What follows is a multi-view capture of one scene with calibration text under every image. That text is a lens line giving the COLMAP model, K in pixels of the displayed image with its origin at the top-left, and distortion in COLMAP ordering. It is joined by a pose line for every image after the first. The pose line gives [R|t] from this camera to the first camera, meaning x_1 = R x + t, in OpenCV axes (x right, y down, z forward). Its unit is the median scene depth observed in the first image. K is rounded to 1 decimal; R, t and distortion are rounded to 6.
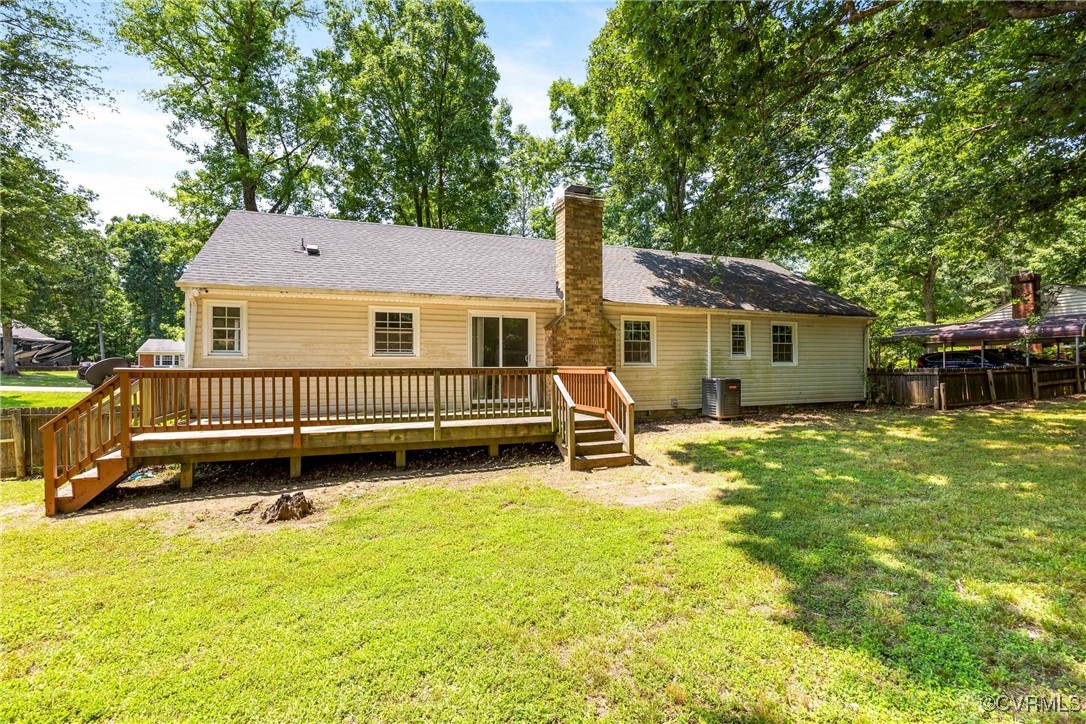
lens RADIAL K [[533.1, 0, 543.6], [0, 533.1, 361.9], [0, 0, 1]] dist [-0.022664, 0.002626]
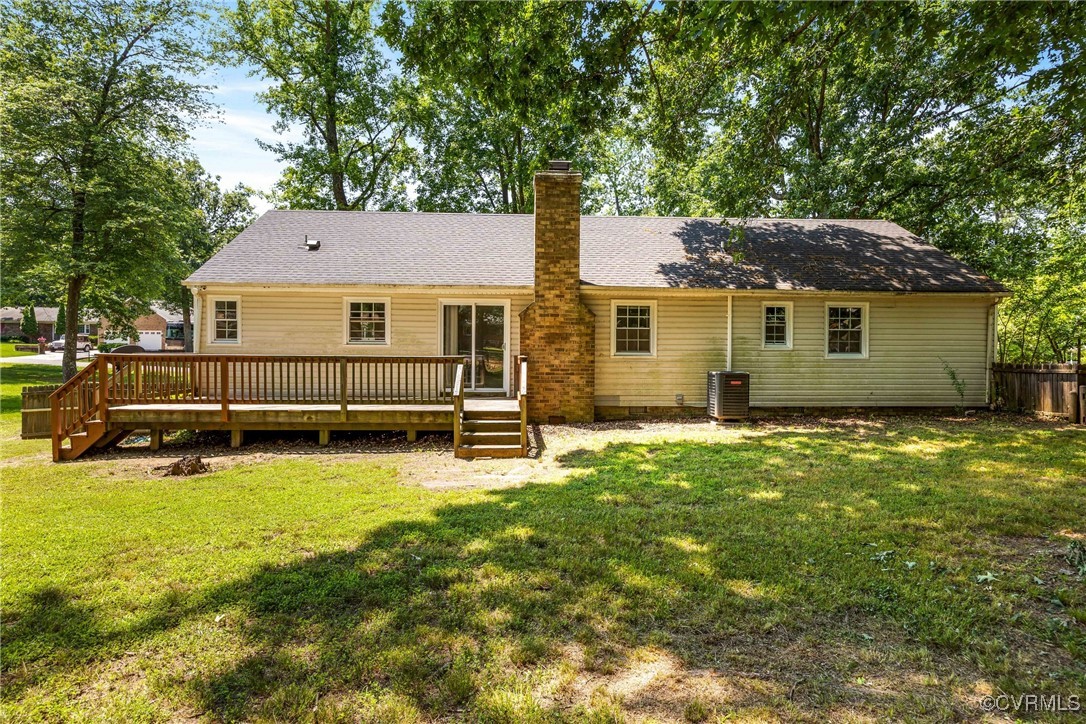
lens RADIAL K [[633.6, 0, 543.5], [0, 633.6, 368.5], [0, 0, 1]] dist [-0.002008, -0.004069]
pose [[0.937483, 0.019676, -0.347475, 0.449337], [-0.007999, 0.999355, 0.035009, -0.008573], [0.347940, -0.030041, 0.937036, -0.054288]]
